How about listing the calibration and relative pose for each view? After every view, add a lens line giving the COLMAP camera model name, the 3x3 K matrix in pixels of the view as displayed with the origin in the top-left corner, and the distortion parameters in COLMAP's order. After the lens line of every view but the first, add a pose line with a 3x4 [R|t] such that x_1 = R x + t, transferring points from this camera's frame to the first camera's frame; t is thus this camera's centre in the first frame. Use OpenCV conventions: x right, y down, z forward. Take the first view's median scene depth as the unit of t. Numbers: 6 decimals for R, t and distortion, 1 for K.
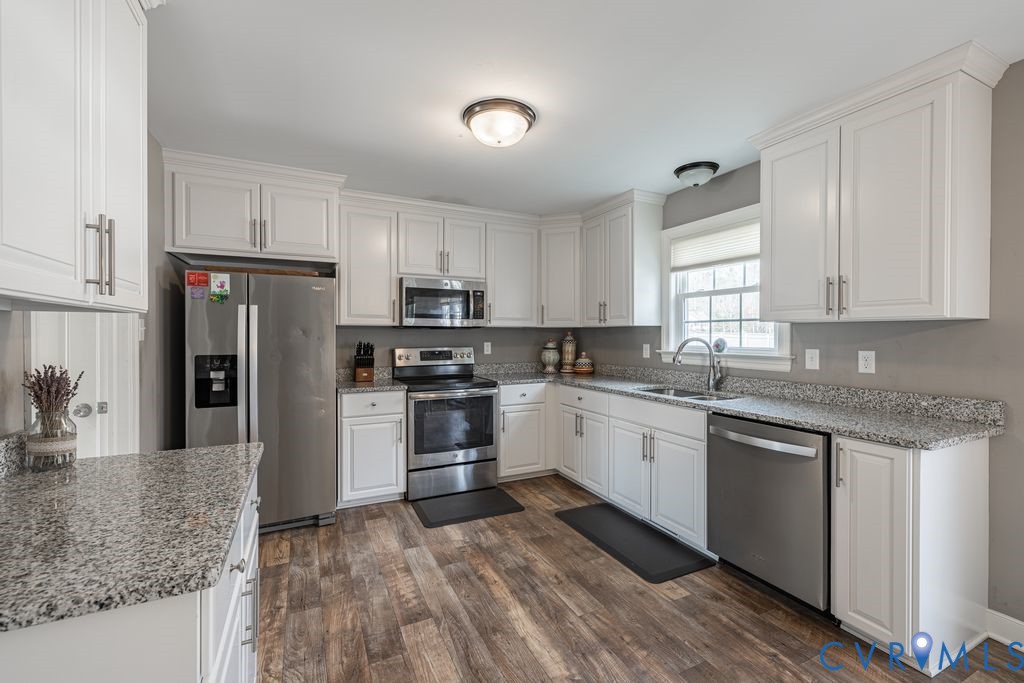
lens RADIAL K [[426.8, 0, 508.5], [0, 426.8, 337.7], [0, 0, 1]] dist [-0.006066, 0.002726]
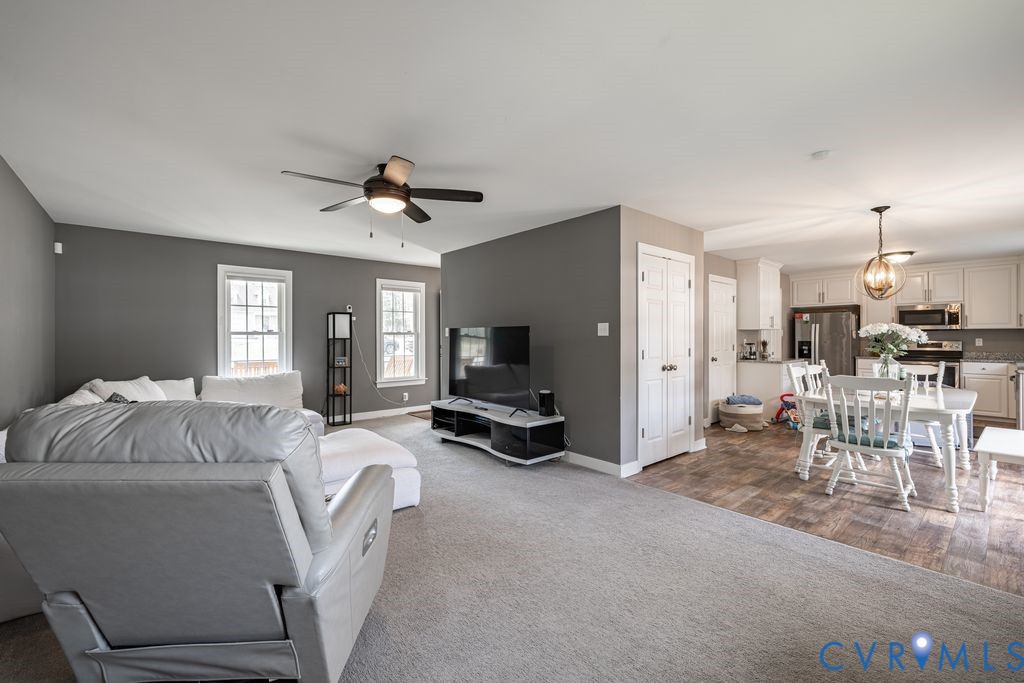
lens RADIAL K [[444.7, 0, 513.6], [0, 444.7, 333.7], [0, 0, 1]] dist [0.012732, -0.001287]
pose [[0.277428, -0.010406, -0.960690, 1.461054], [-0.005353, 0.999909, -0.012377, 0.031435], [0.960732, 0.008577, 0.277347, -1.523996]]
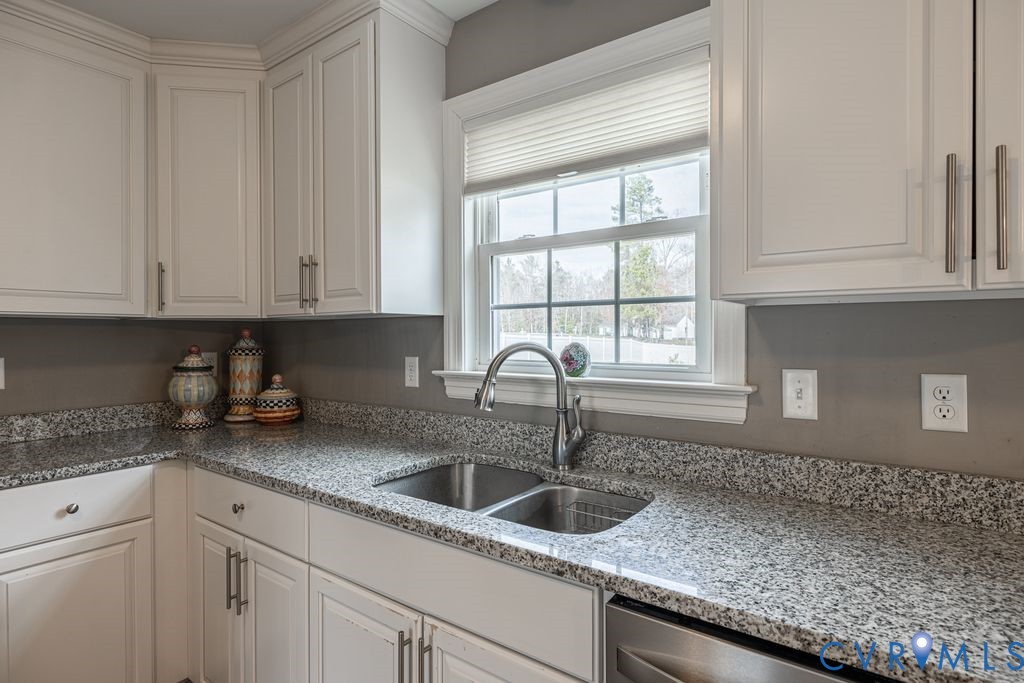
lens RADIAL K [[536.9, 0, 507.0], [0, 536.9, 338.3], [0, 0, 1]] dist [-0.001628, -0.000867]
pose [[0.887699, -0.005876, 0.460387, 0.178708], [0.006883, 0.999976, -0.000510, -0.003817], [-0.460373, 0.003622, 0.887718, 0.530731]]
